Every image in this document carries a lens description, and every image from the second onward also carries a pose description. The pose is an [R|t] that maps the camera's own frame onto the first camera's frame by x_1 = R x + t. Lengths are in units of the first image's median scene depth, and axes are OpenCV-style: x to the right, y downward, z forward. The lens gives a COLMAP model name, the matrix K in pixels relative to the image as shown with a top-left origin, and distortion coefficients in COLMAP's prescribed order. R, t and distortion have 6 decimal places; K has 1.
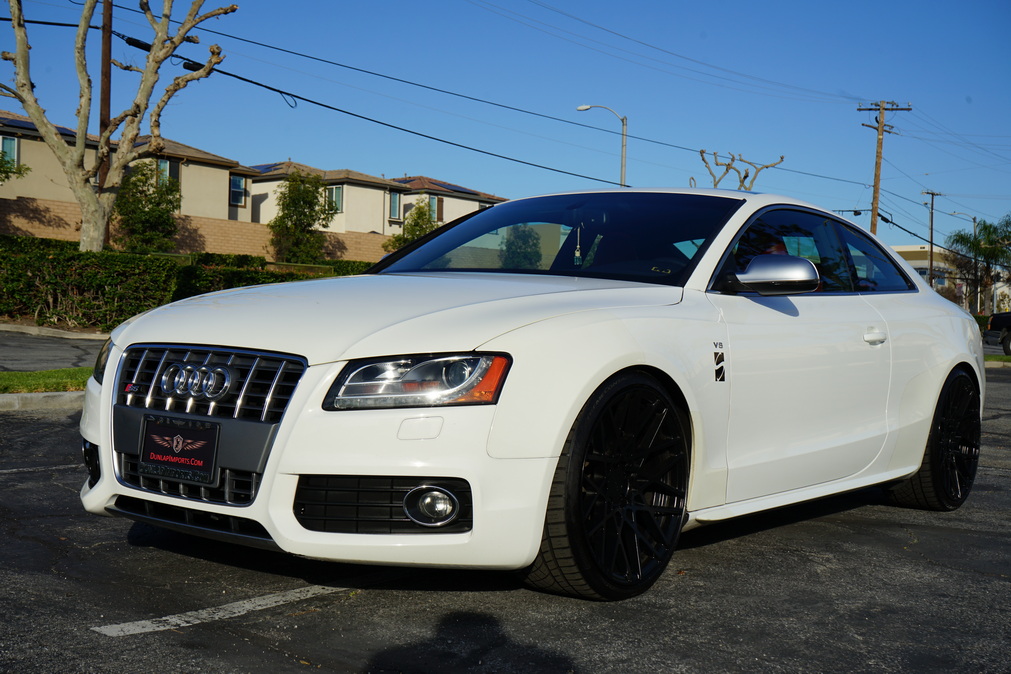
lens RADIAL K [[1332.0, 0, 506.6], [0, 1332.0, 331.0], [0, 0, 1]] dist [0.006715, 0.000000]
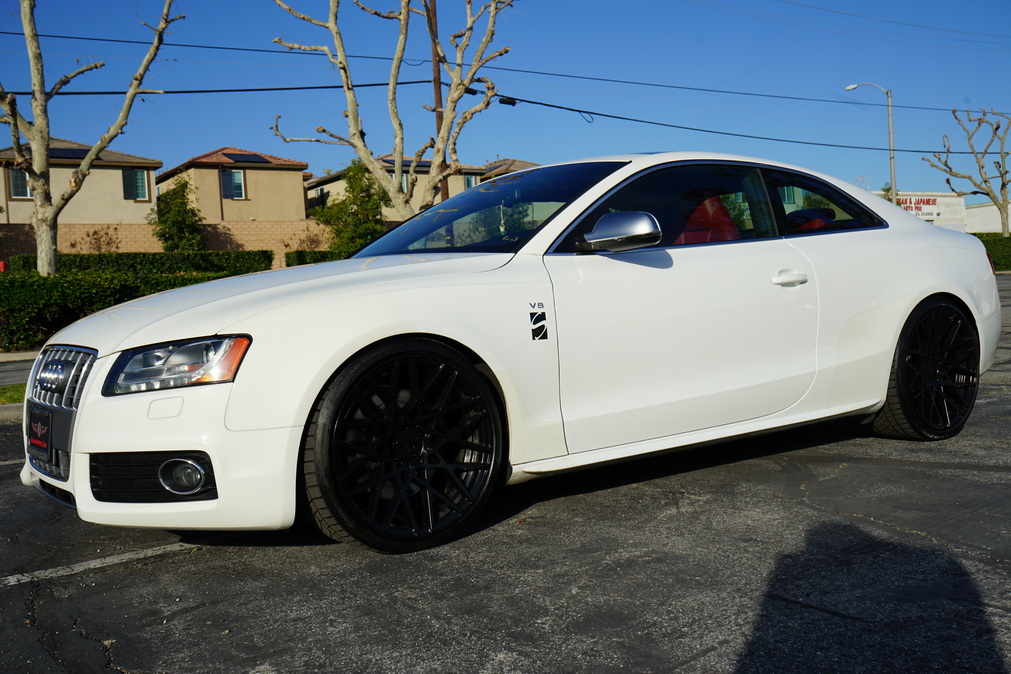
lens RADIAL K [[1067.1, 0, 481.7], [0, 1067.1, 333.6], [0, 0, 1]] dist [0.006491, 0.000000]
pose [[0.947634, -0.076779, -0.309991, 0.379347], [0.086558, 0.996086, 0.017893, 0.014164], [0.307404, -0.043789, 0.950571, 0.188004]]
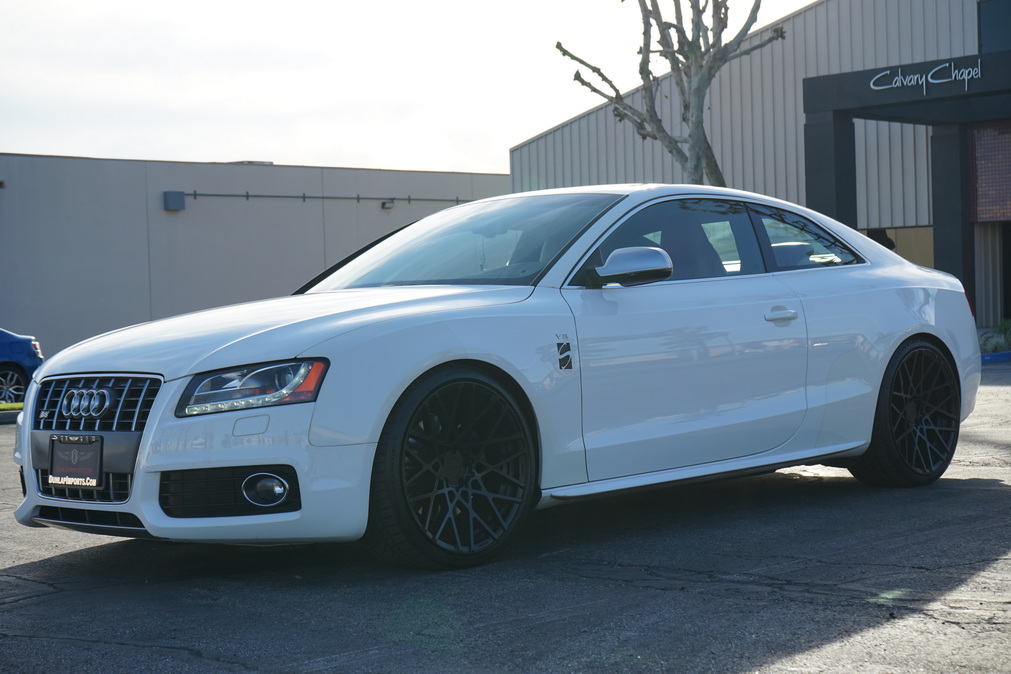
lens RADIAL K [[1736.3, 0, 508.0], [0, 1736.3, 340.7], [0, 0, 1]] dist [-0.059972, 0.000000]
pose [[0.987623, -0.083254, -0.132925, 0.305629], [0.082545, 0.996528, -0.010846, 0.026341], [0.133367, -0.000261, 0.991067, -0.418128]]
